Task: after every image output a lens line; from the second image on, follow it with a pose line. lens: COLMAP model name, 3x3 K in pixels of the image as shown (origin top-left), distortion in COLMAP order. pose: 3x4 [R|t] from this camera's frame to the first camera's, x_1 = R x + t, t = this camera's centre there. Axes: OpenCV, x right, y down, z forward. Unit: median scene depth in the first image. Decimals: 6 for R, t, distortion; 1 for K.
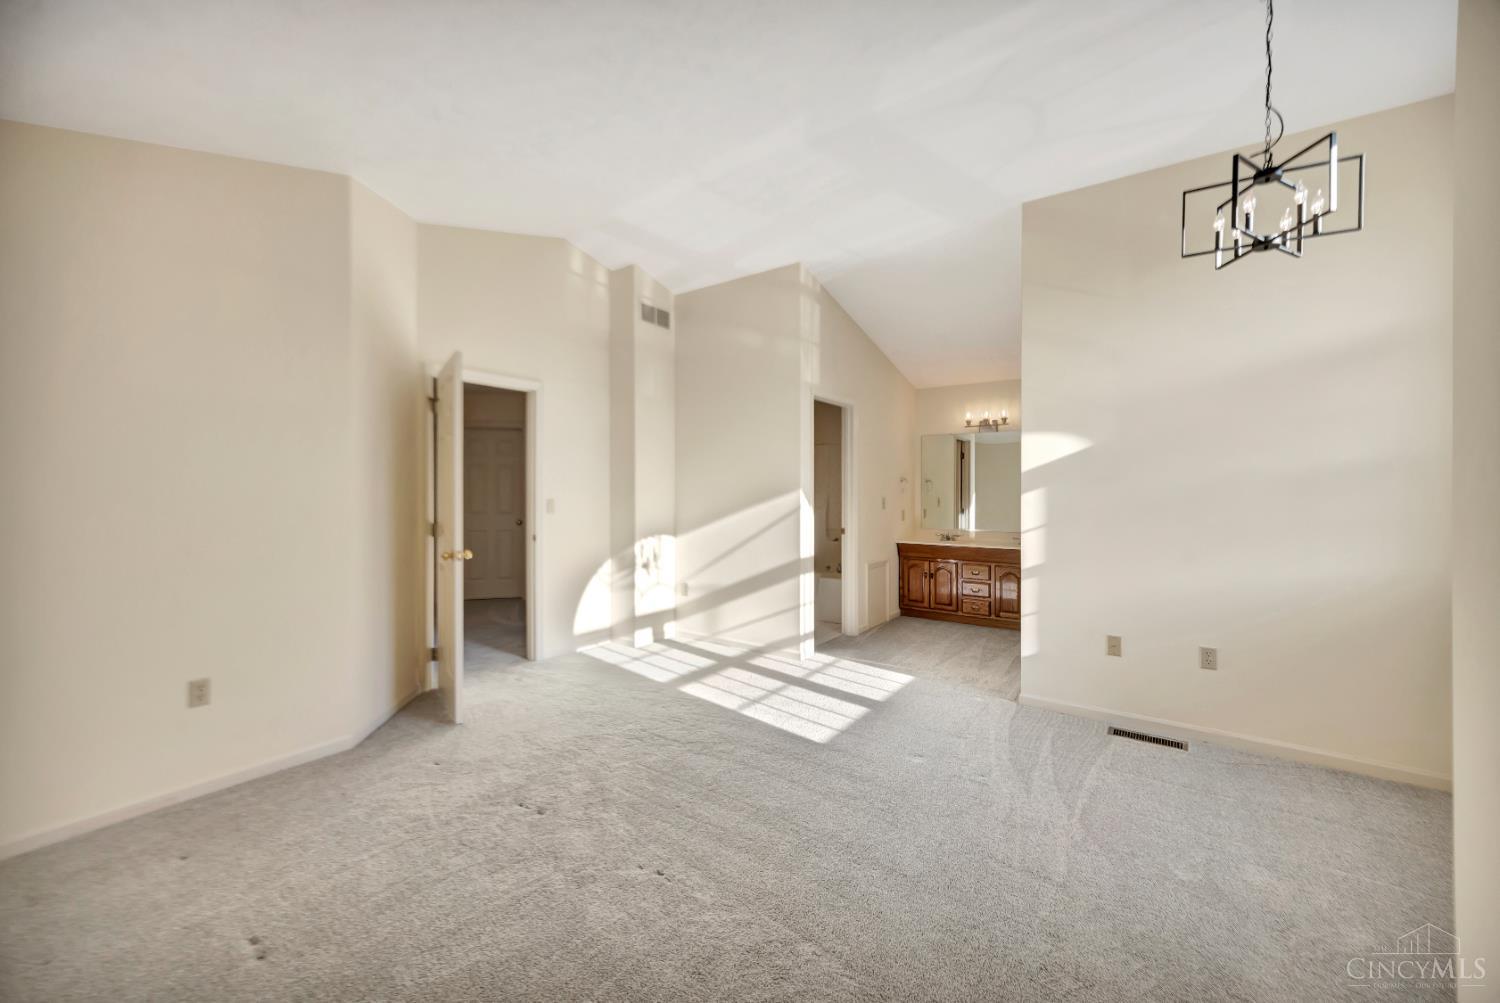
lens RADIAL K [[577.7, 0, 756.0], [0, 577.7, 491.5], [0, 0, 1]] dist [0.003296, -0.000010]
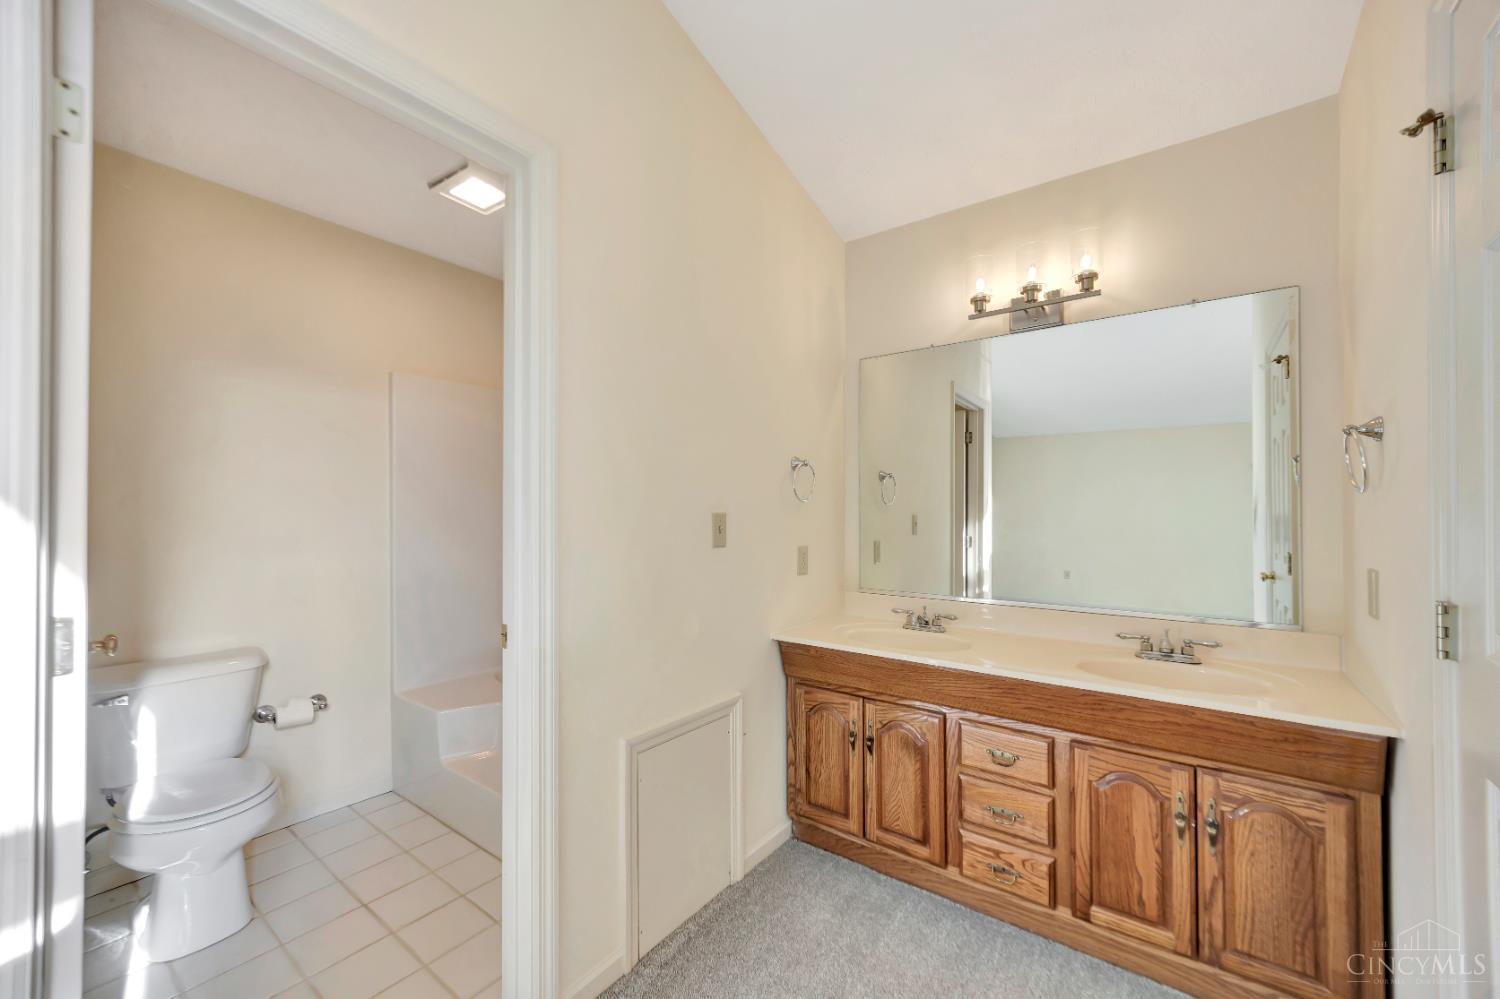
lens RADIAL K [[577.7, 0, 747.2], [0, 577.7, 514.5], [0, 0, 1]] dist [0.003296, -0.000010]
pose [[0.999457, -0.001102, -0.032931, 0.238524], [0.001044, 0.999998, -0.001782, 0.012209], [0.032933, 0.001747, 0.999456, 0.645905]]
